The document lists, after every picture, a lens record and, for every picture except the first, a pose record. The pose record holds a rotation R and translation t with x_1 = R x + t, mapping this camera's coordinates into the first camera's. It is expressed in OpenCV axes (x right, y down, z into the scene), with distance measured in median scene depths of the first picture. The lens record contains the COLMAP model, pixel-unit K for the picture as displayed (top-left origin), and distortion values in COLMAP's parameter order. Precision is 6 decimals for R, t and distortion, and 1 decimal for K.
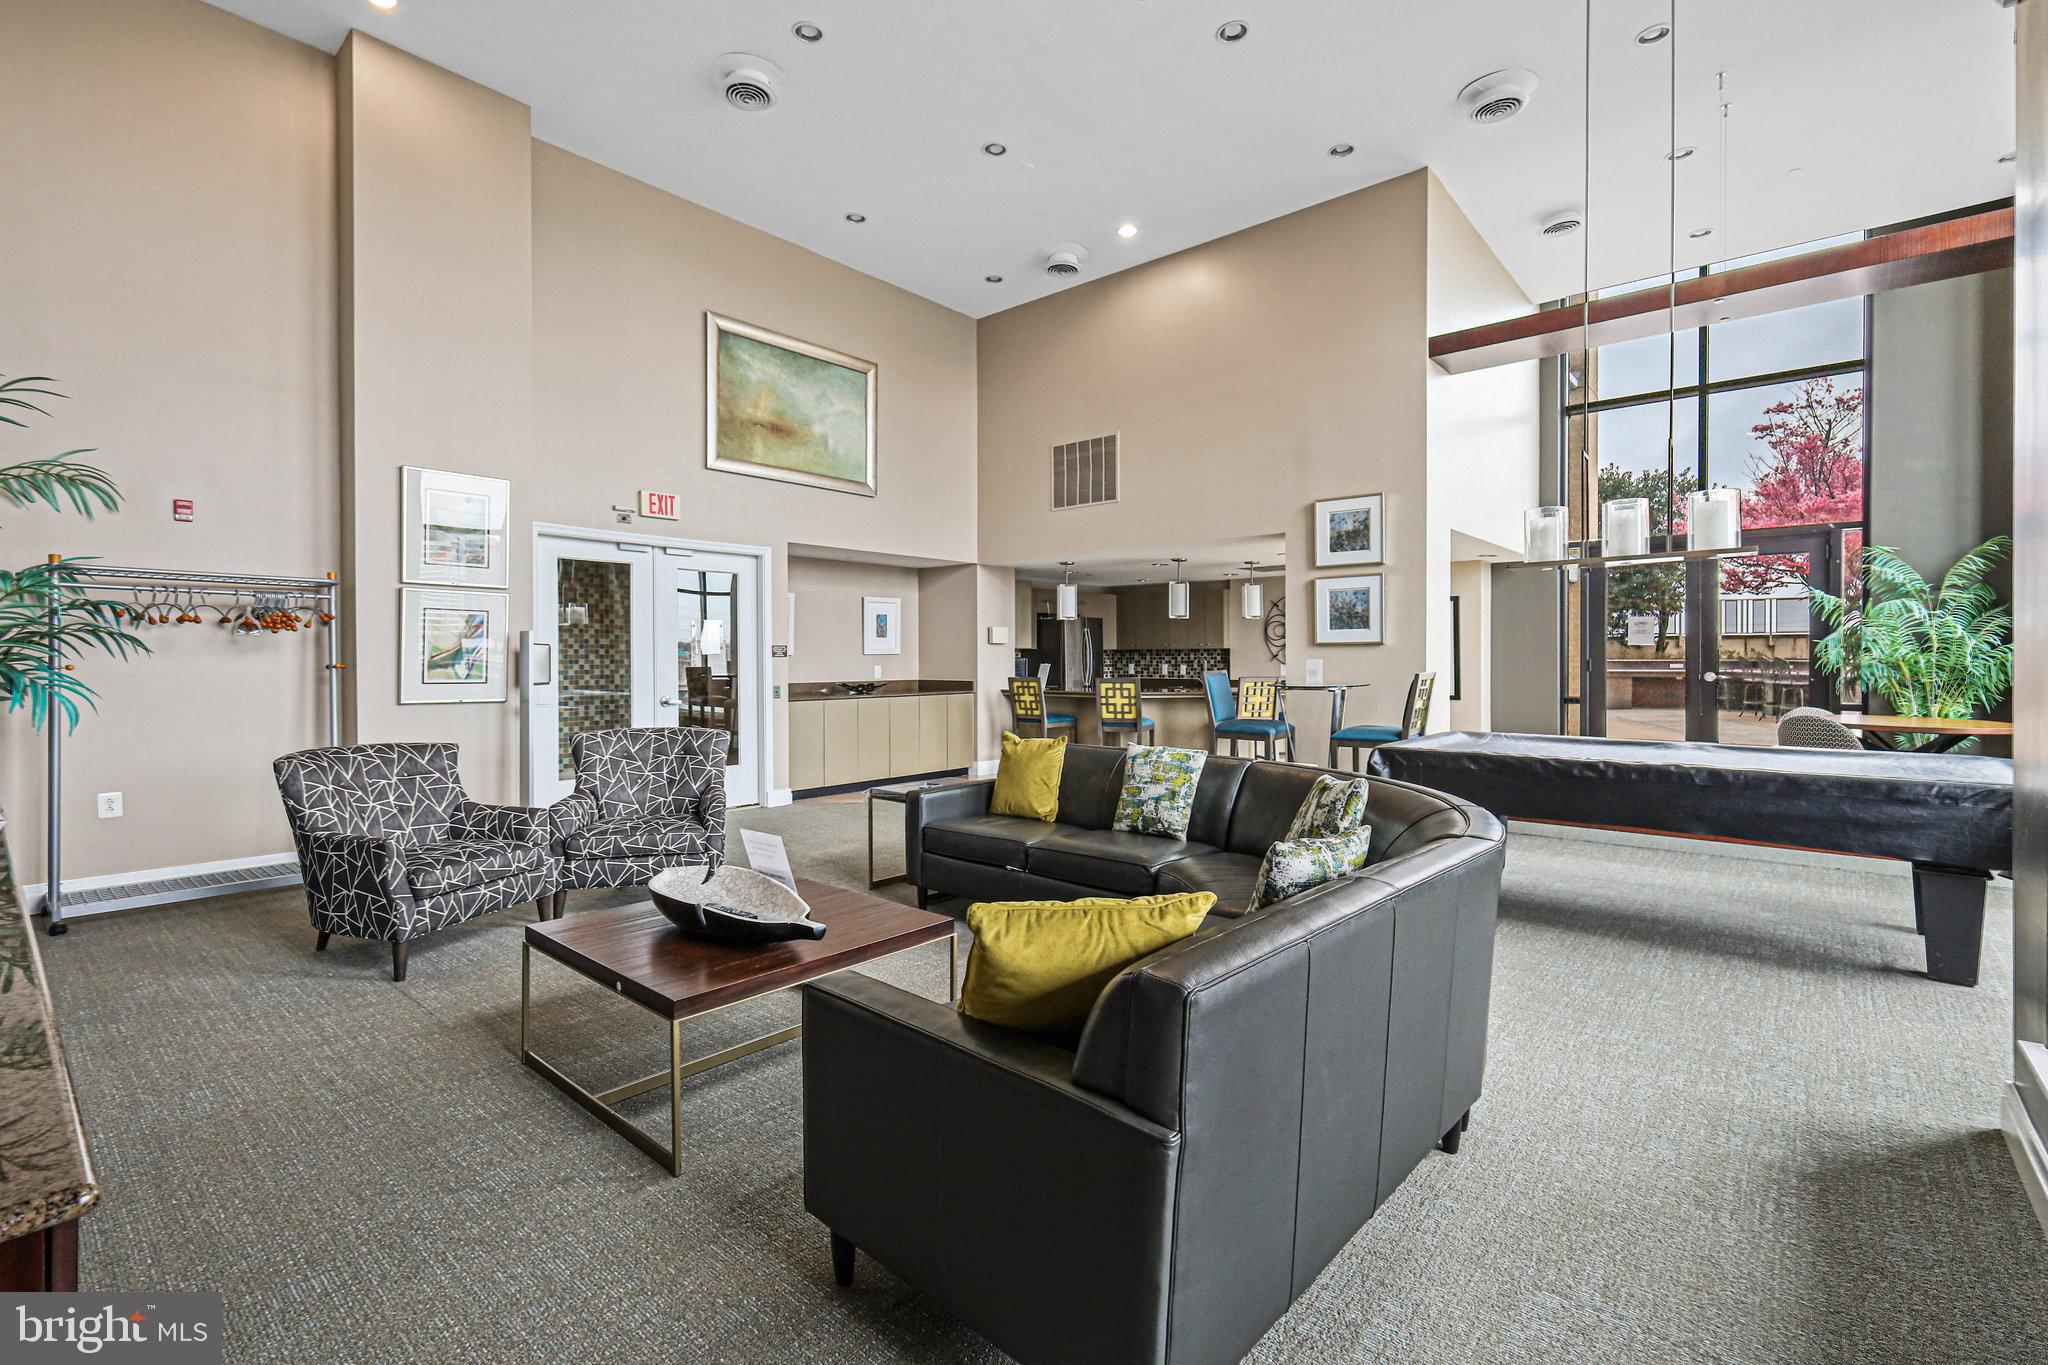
lens RADIAL K [[801.4, 0, 1024.0], [0, 801.4, 682.5], [0, 0, 1]] dist [-0.001031, 0.000029]
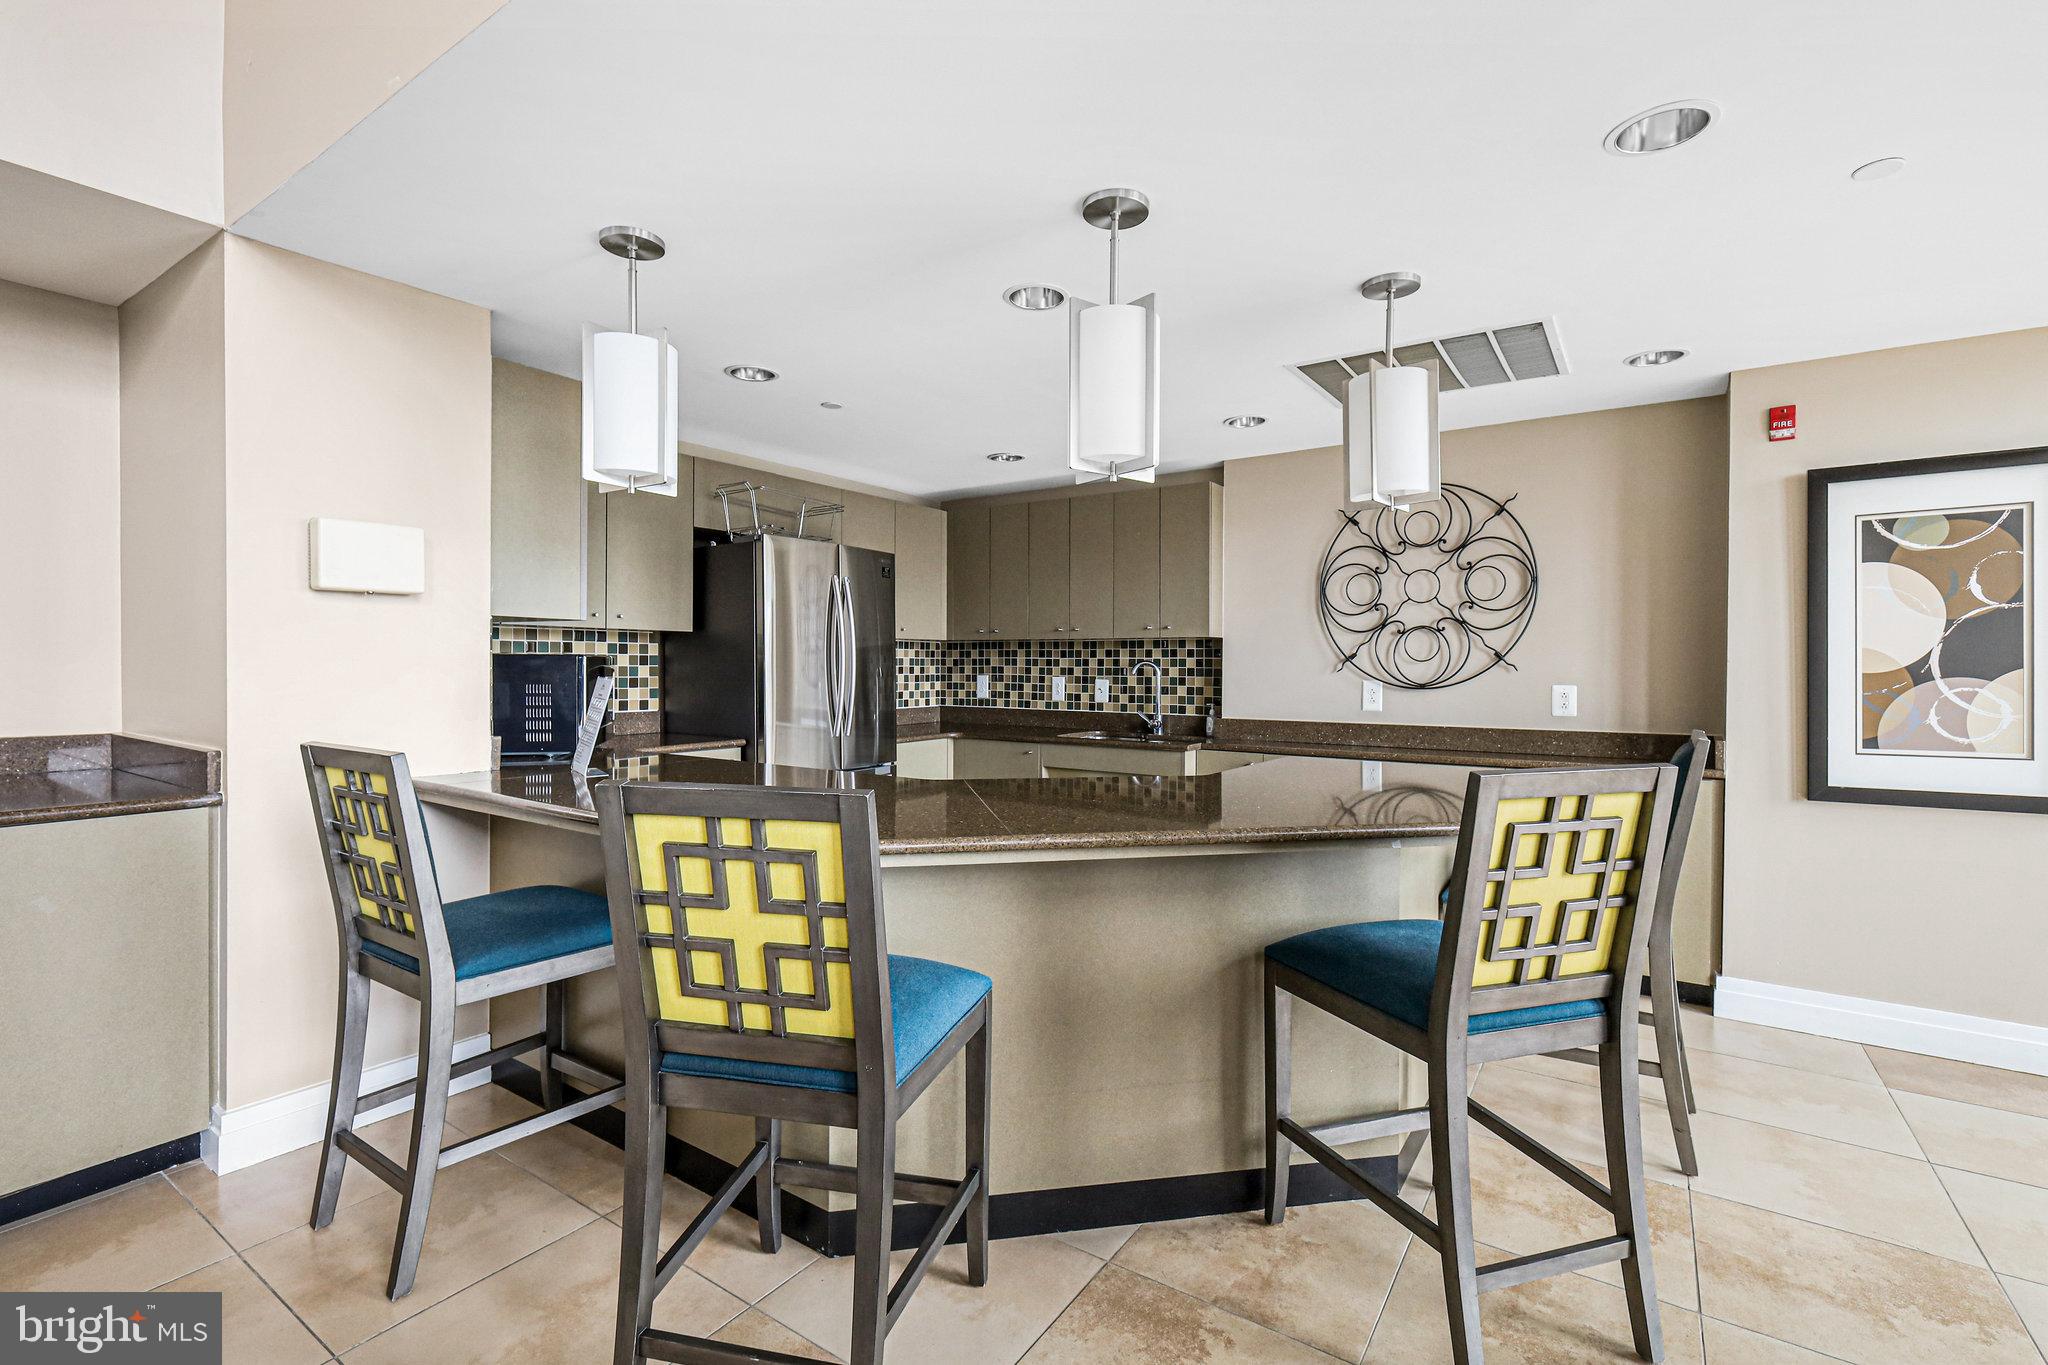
lens RADIAL K [[801.4, 0, 1024.0], [0, 801.4, 682.5], [0, 0, 1]] dist [-0.001031, 0.000029]
pose [[0.992756, 0.004133, 0.120080, 0.152992], [-0.003432, 0.999976, -0.006045, -0.024334], [-0.120102, 0.005589, 0.992746, 0.834687]]
